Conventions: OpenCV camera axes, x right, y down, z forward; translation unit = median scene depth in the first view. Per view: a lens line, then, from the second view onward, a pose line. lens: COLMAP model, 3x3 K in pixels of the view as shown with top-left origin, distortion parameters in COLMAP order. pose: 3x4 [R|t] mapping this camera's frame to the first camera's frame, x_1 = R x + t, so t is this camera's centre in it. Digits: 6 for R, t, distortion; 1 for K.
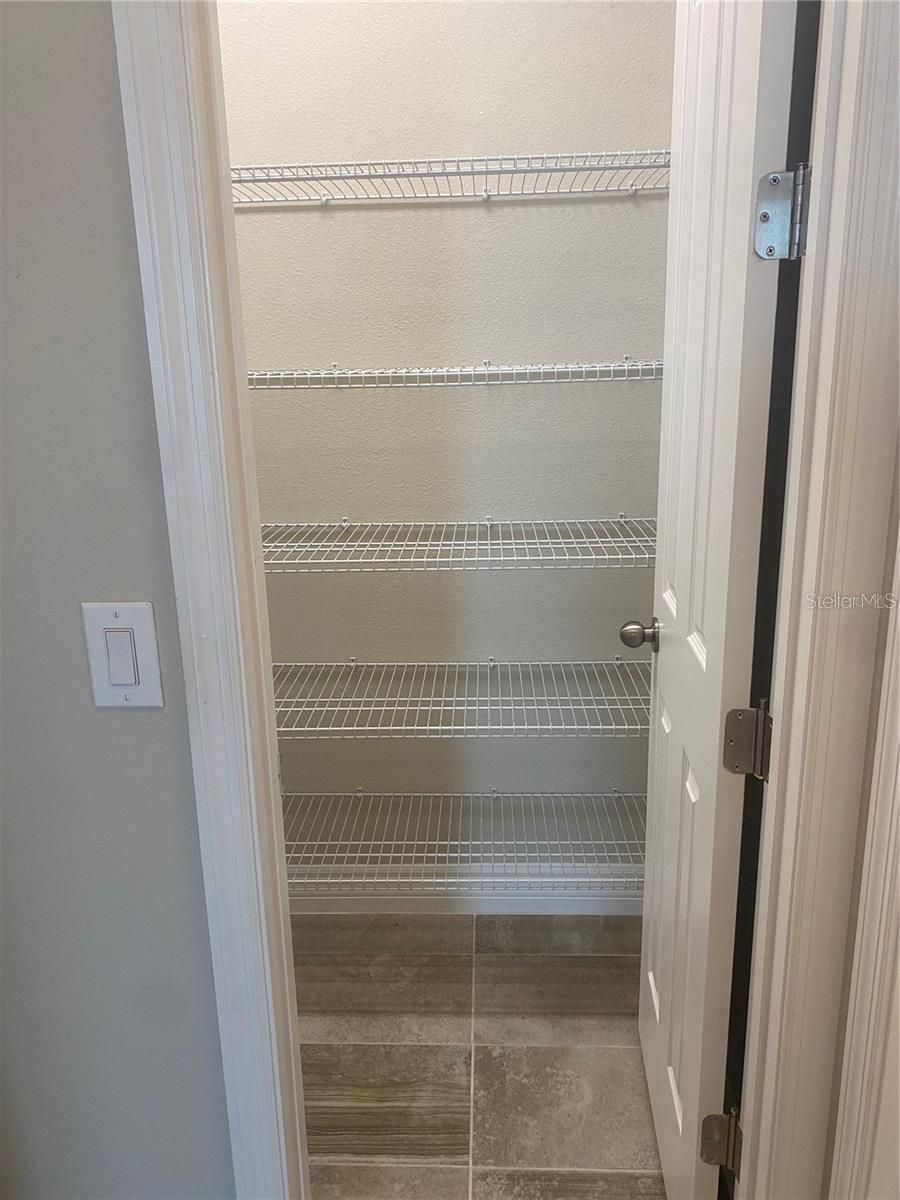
lens RADIAL K [[892.5, 0, 450.0], [0, 892.5, 600.0], [0, 0, 1]] dist [-0.000746, 0.000648]
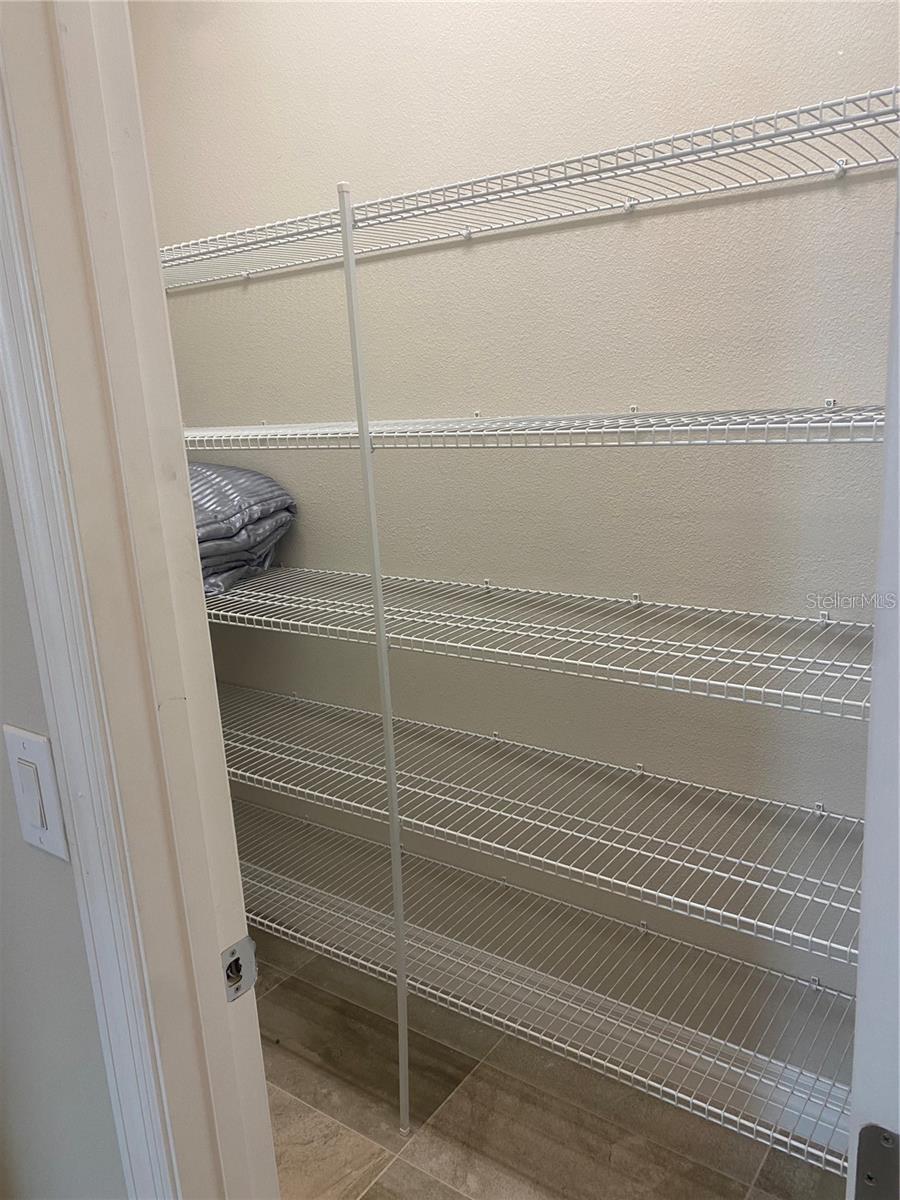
lens RADIAL K [[908.5, 0, 456.0], [0, 908.5, 603.8], [0, 0, 1]] dist [0.006798, 0.006296]
pose [[0.833944, 0.109307, -0.540916, 0.213295], [-0.114320, 0.993143, 0.024442, -0.093184], [0.539878, 0.041454, 0.840722, 0.238301]]
